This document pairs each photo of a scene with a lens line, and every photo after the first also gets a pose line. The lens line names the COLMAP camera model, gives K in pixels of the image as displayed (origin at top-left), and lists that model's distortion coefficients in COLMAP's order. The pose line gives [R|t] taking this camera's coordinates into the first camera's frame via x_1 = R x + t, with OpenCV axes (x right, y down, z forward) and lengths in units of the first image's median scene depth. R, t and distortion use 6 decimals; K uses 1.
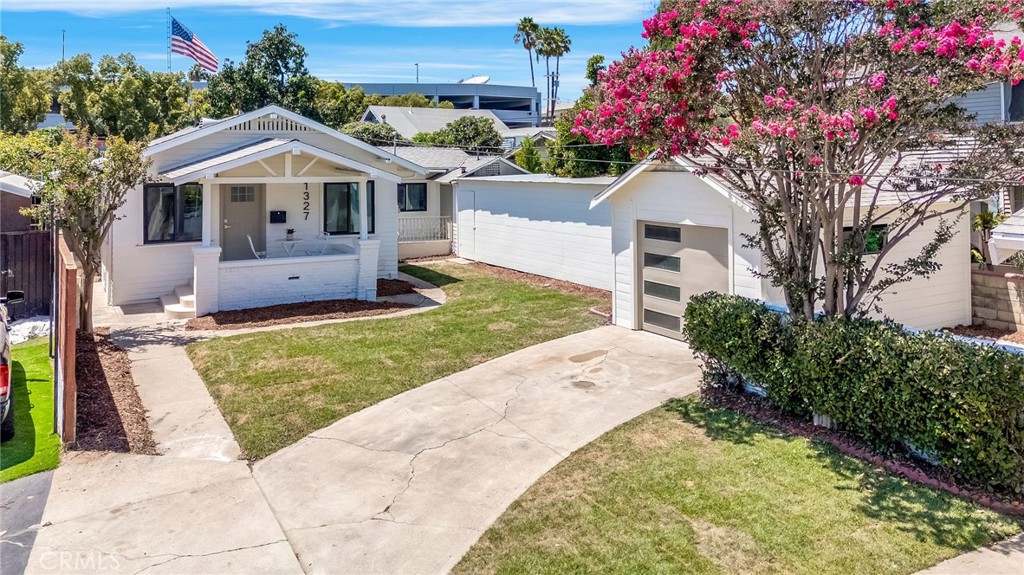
lens RADIAL K [[737.9, 0, 512.0], [0, 737.9, 287.5], [0, 0, 1]] dist [0.045168, 0.000631]
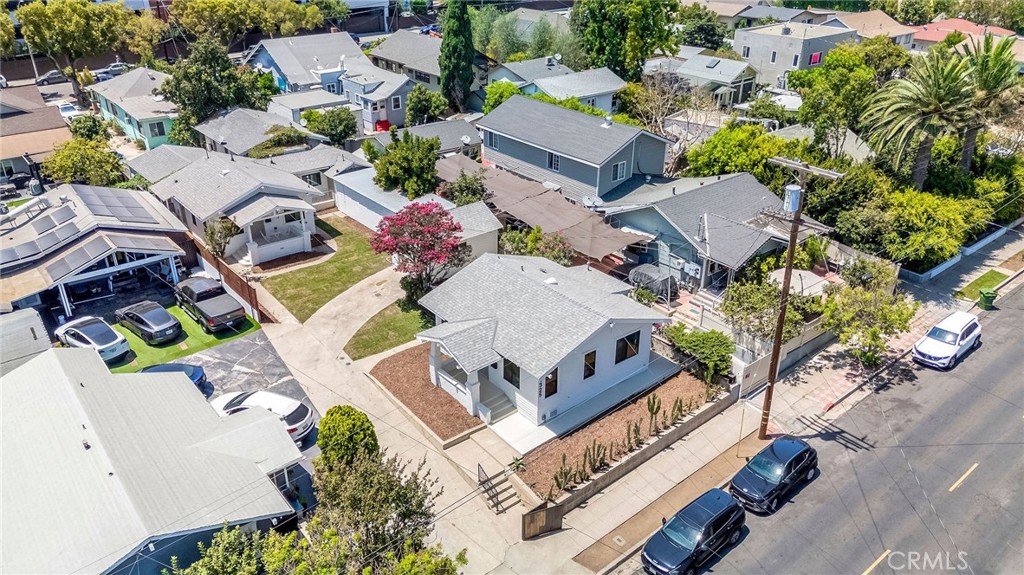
lens RADIAL K [[730.1, 0, 512.0], [0, 730.1, 287.5], [0, 0, 1]] dist [-0.001635, -0.001036]
pose [[0.987295, -0.062829, 0.145947, 0.189726], [0.013707, 0.948758, 0.315707, -0.896818], [-0.158304, -0.309696, 0.937565, -2.188754]]
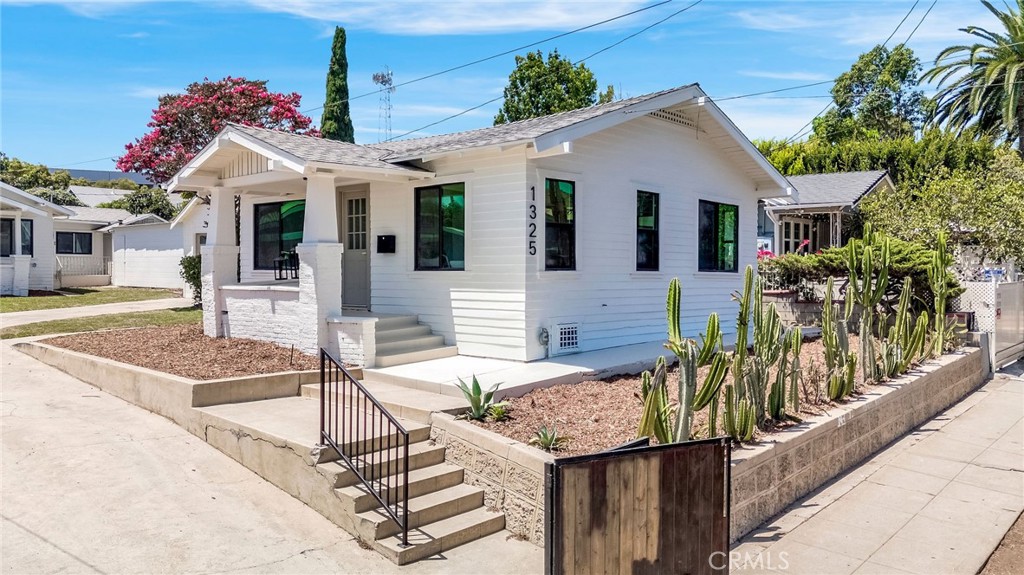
lens RADIAL K [[737.9, 0, 512.0], [0, 737.9, 287.5], [0, 0, 1]] dist [0.045168, 0.000631]
pose [[0.951967, 0.003055, 0.306184, 0.340967], [0.039416, 0.990408, -0.132432, 0.291792], [-0.303652, 0.138140, 0.942716, -0.854864]]
